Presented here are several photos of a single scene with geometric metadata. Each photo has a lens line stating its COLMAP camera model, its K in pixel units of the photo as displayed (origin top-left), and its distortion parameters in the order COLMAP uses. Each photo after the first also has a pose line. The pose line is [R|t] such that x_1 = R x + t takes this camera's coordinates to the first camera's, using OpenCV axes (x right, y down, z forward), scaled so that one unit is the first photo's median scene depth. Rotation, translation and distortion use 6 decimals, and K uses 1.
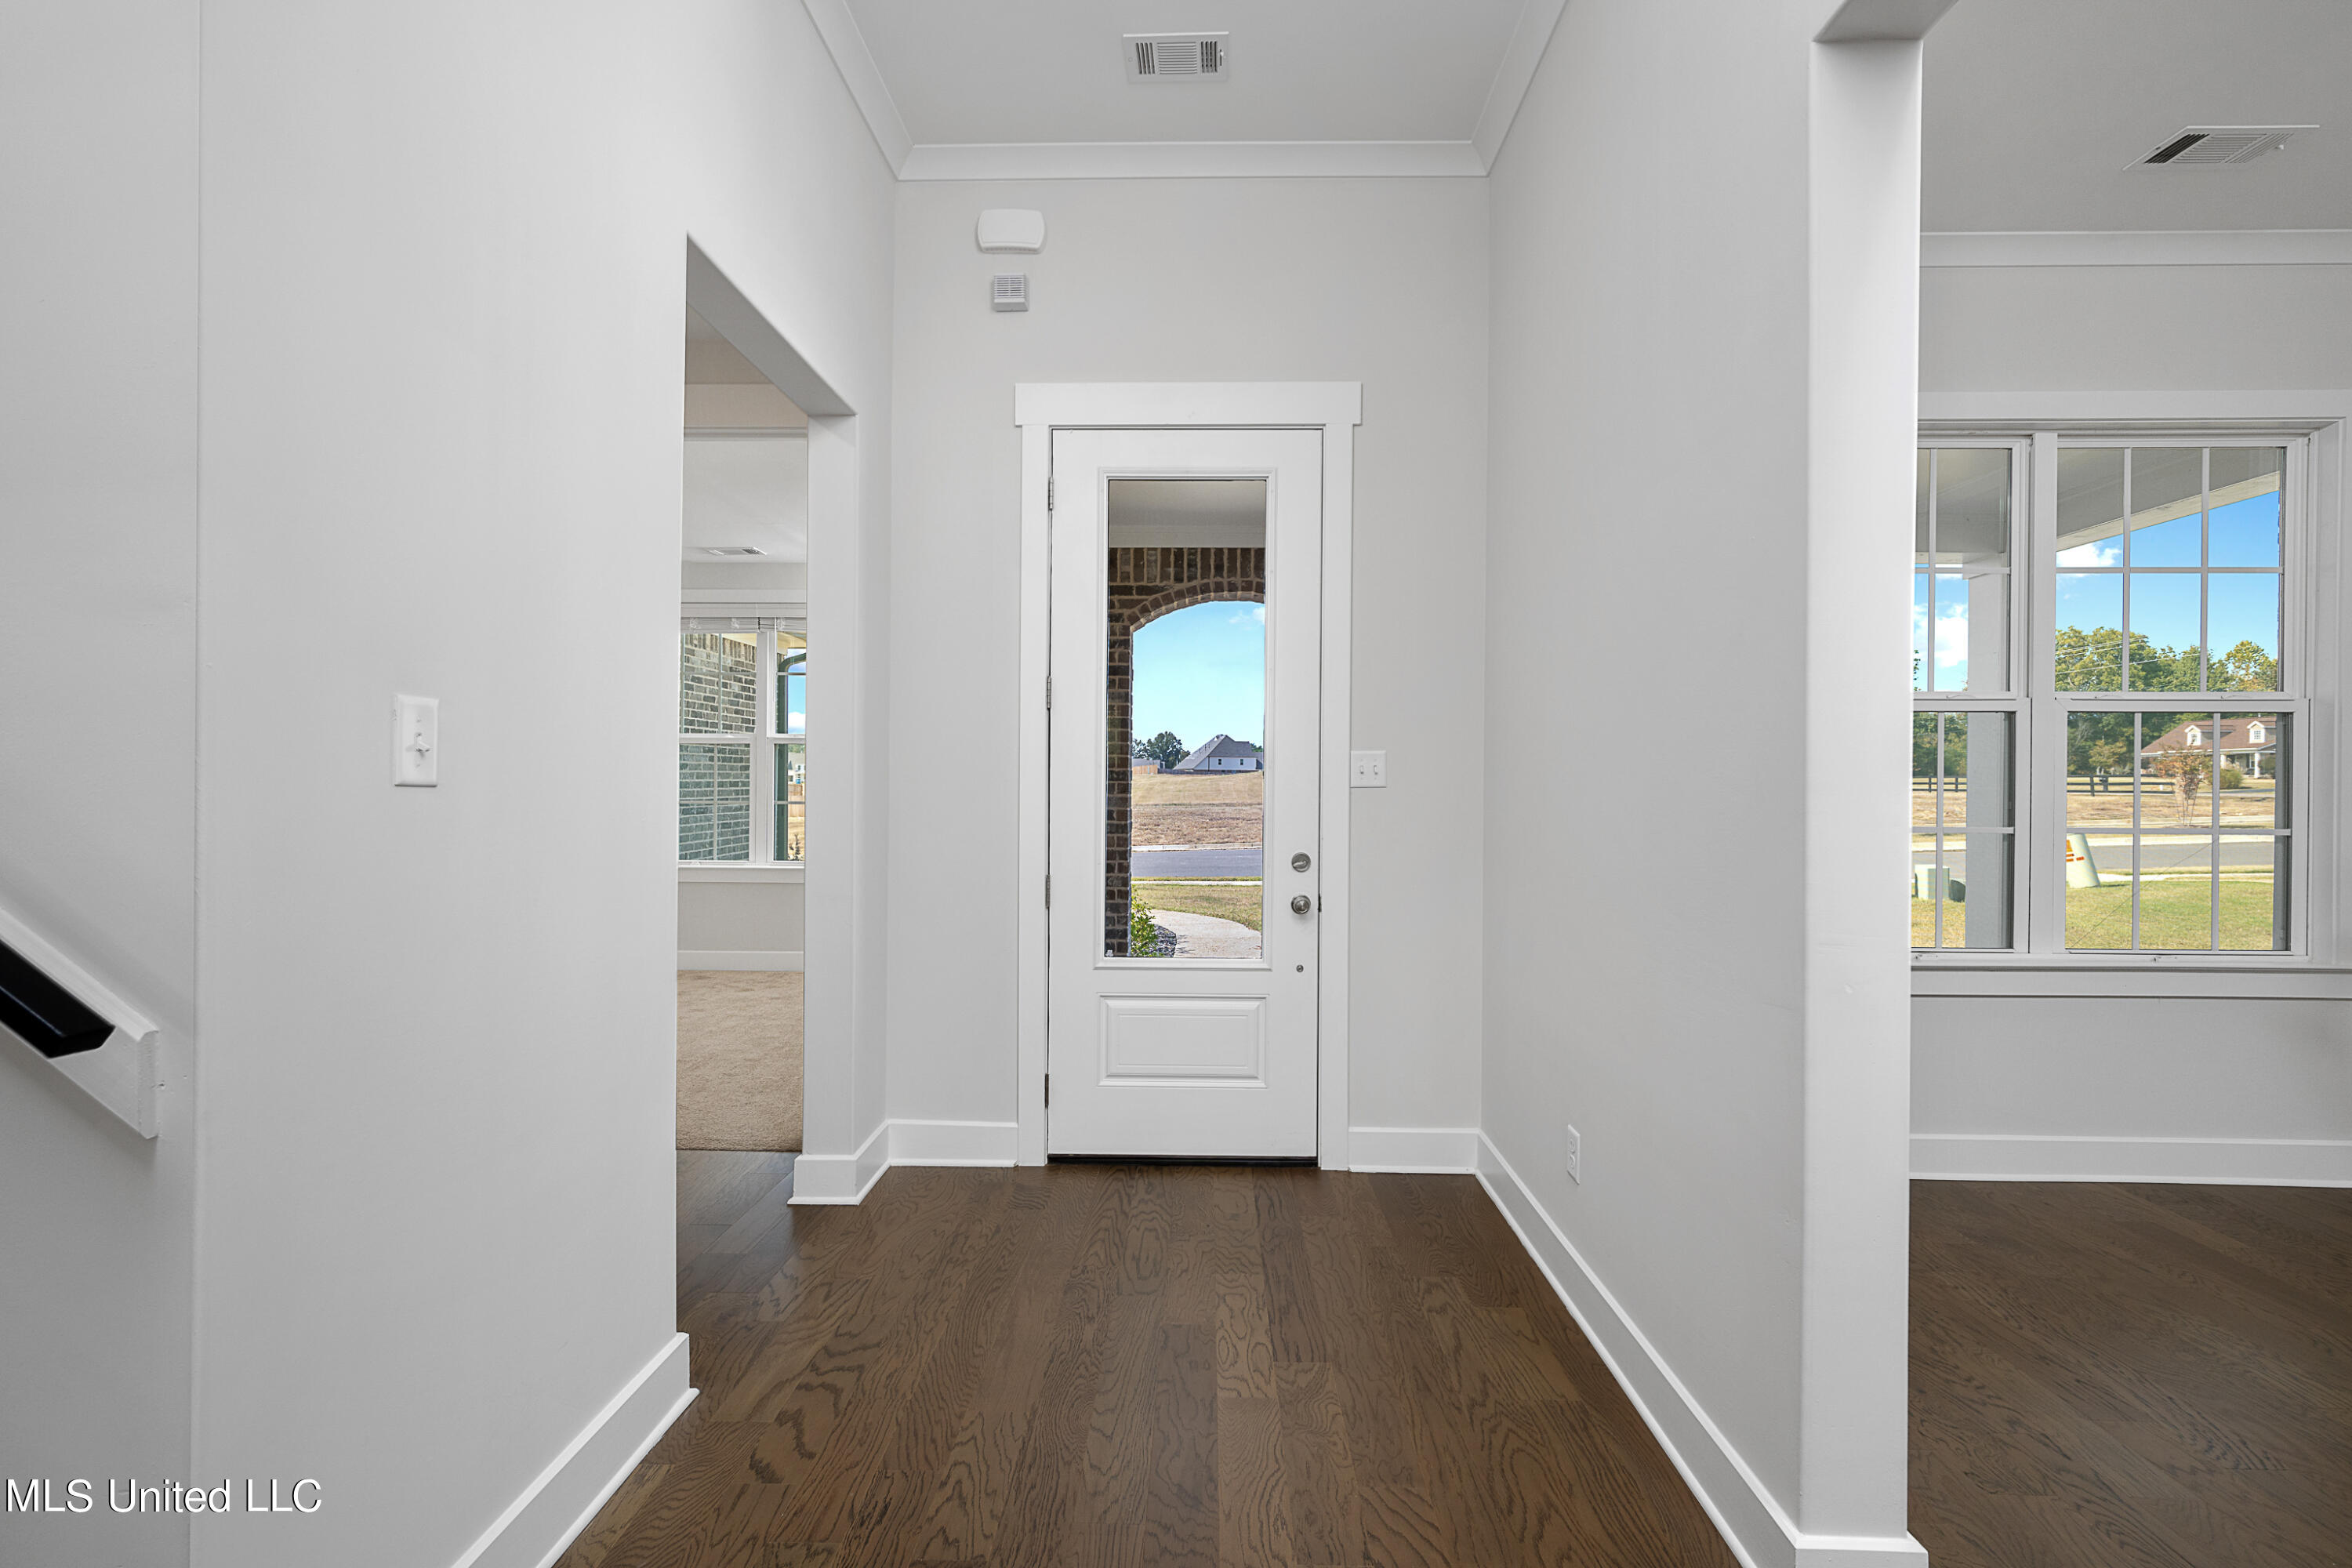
lens RADIAL K [[993.8, 0, 1176.0], [0, 993.8, 784.0], [0, 0, 1]] dist [0.001668, 0.000628]
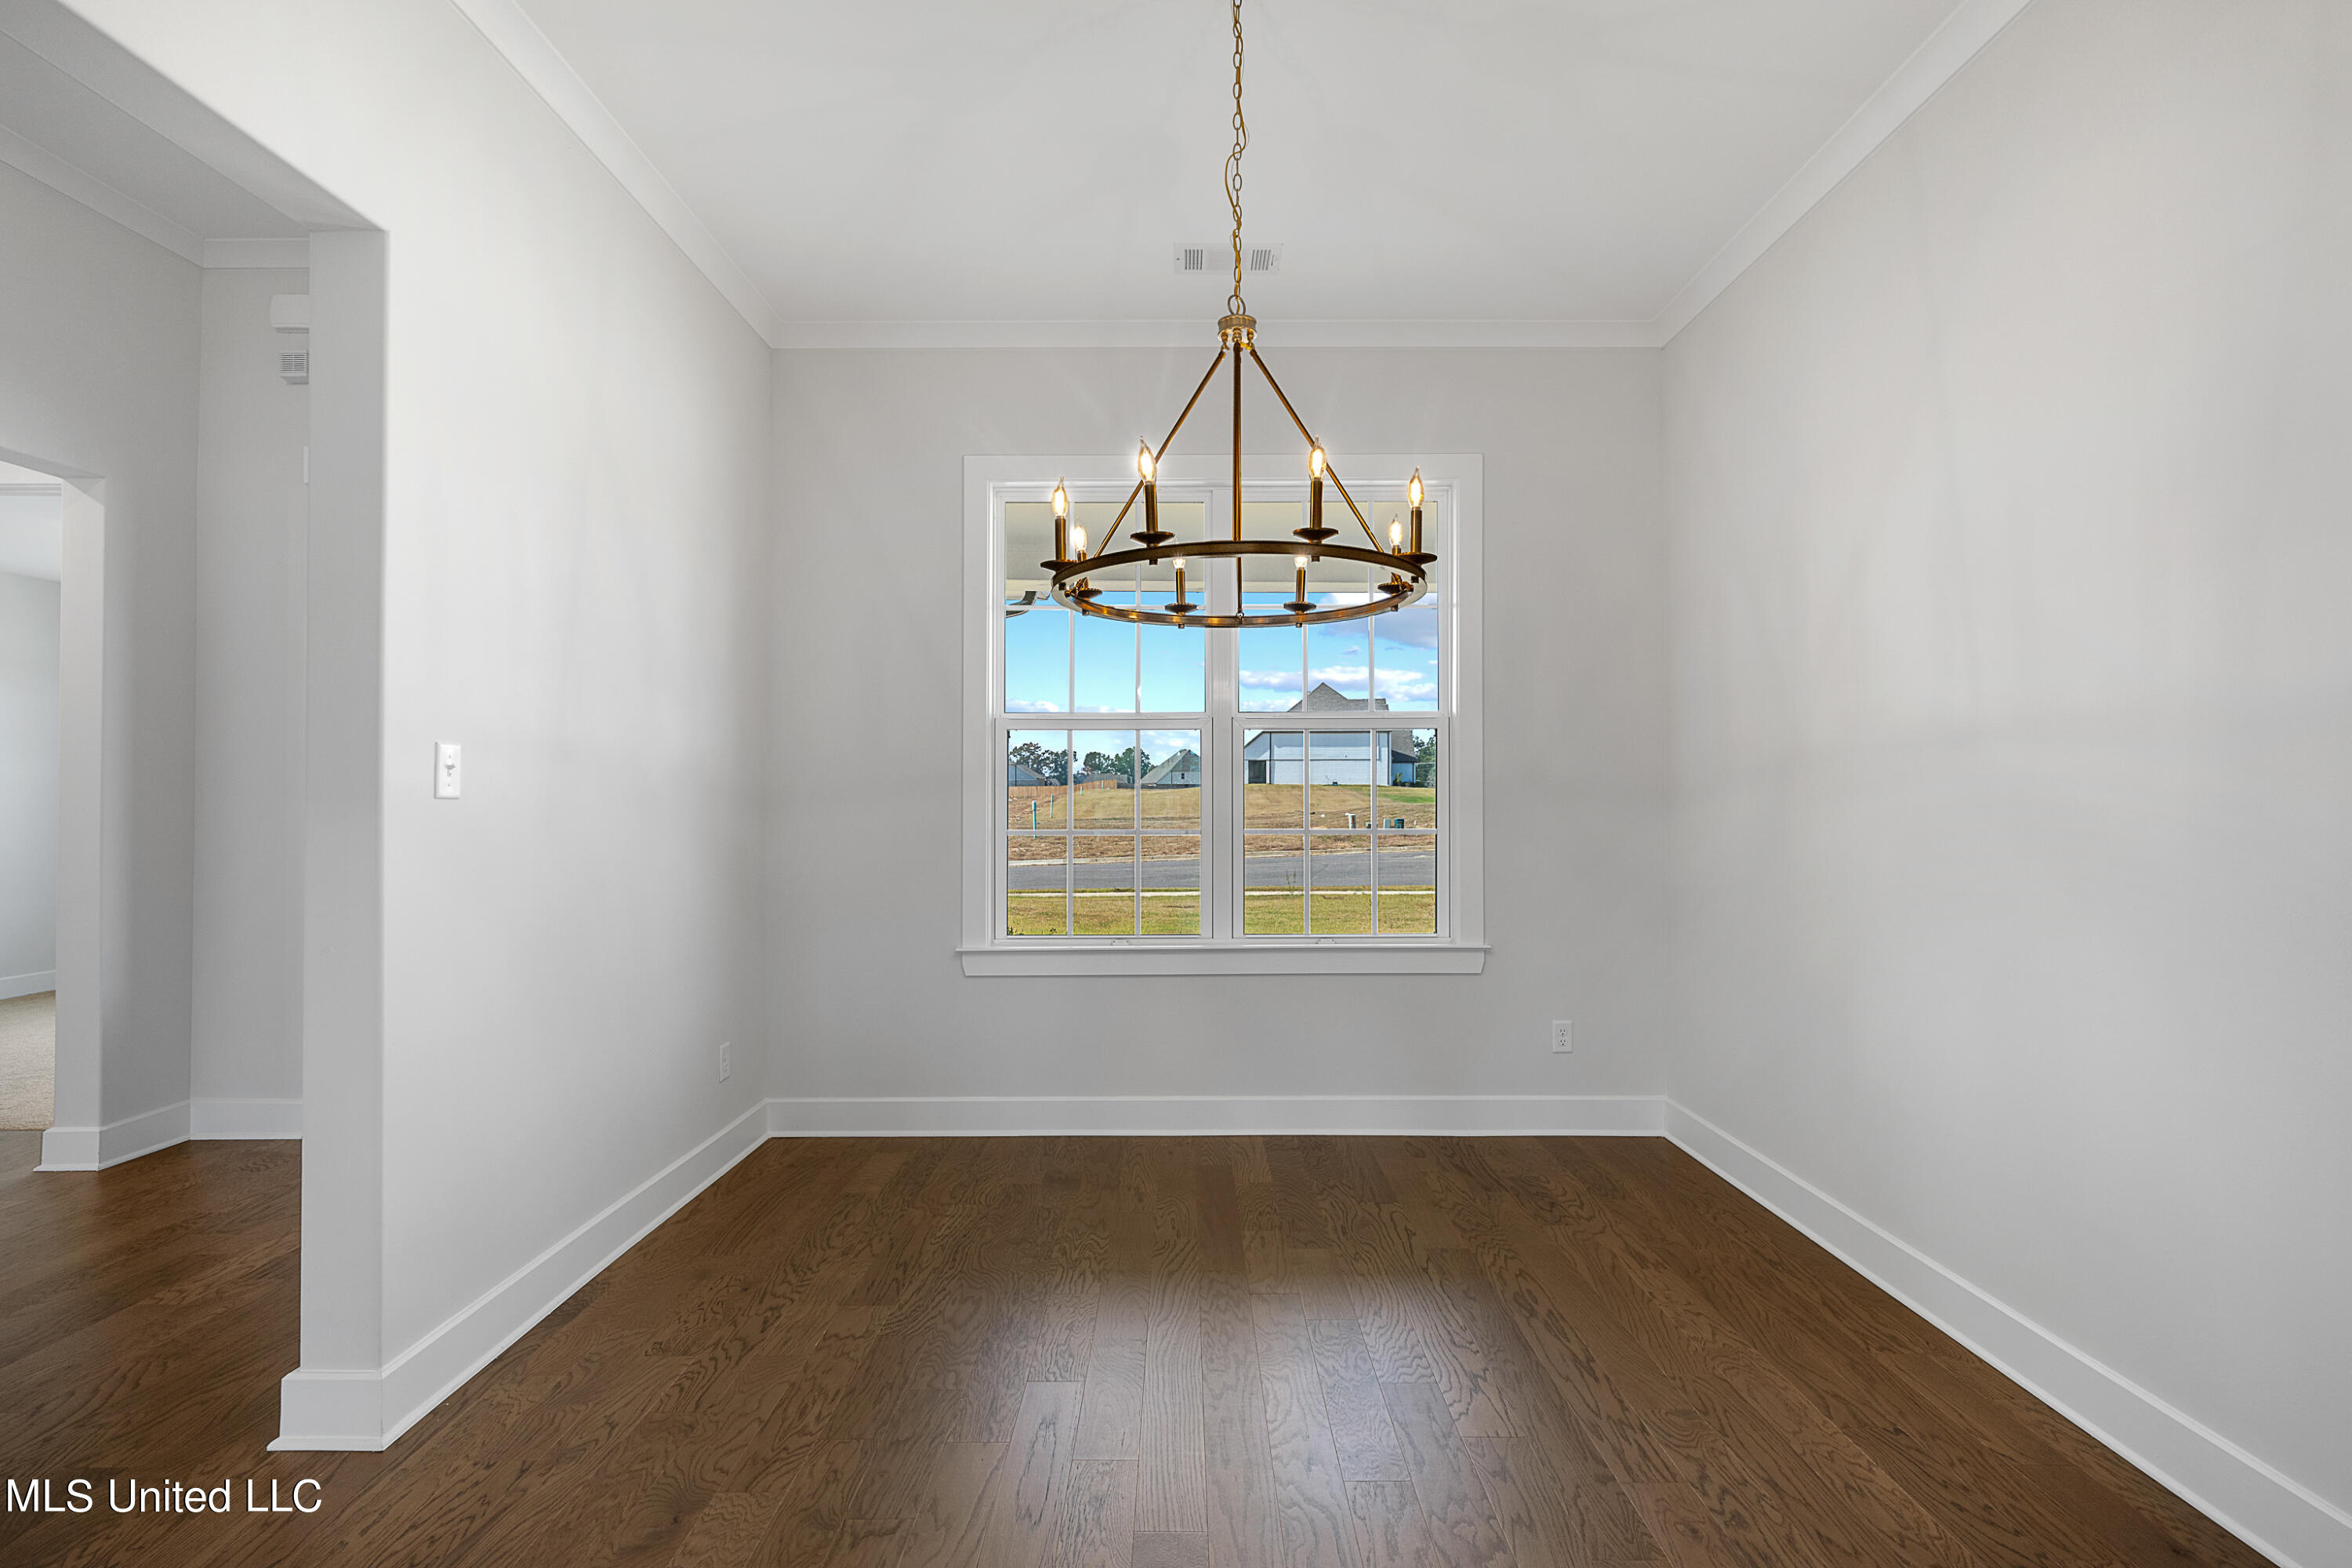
lens RADIAL K [[993.8, 0, 1176.0], [0, 993.8, 784.0], [0, 0, 1]] dist [0.001668, 0.000628]
pose [[0.999805, -0.009992, 0.017054, 0.830311], [0.010238, 0.999844, -0.014406, 0.010135], [-0.016907, 0.014578, 0.999751, -0.154482]]
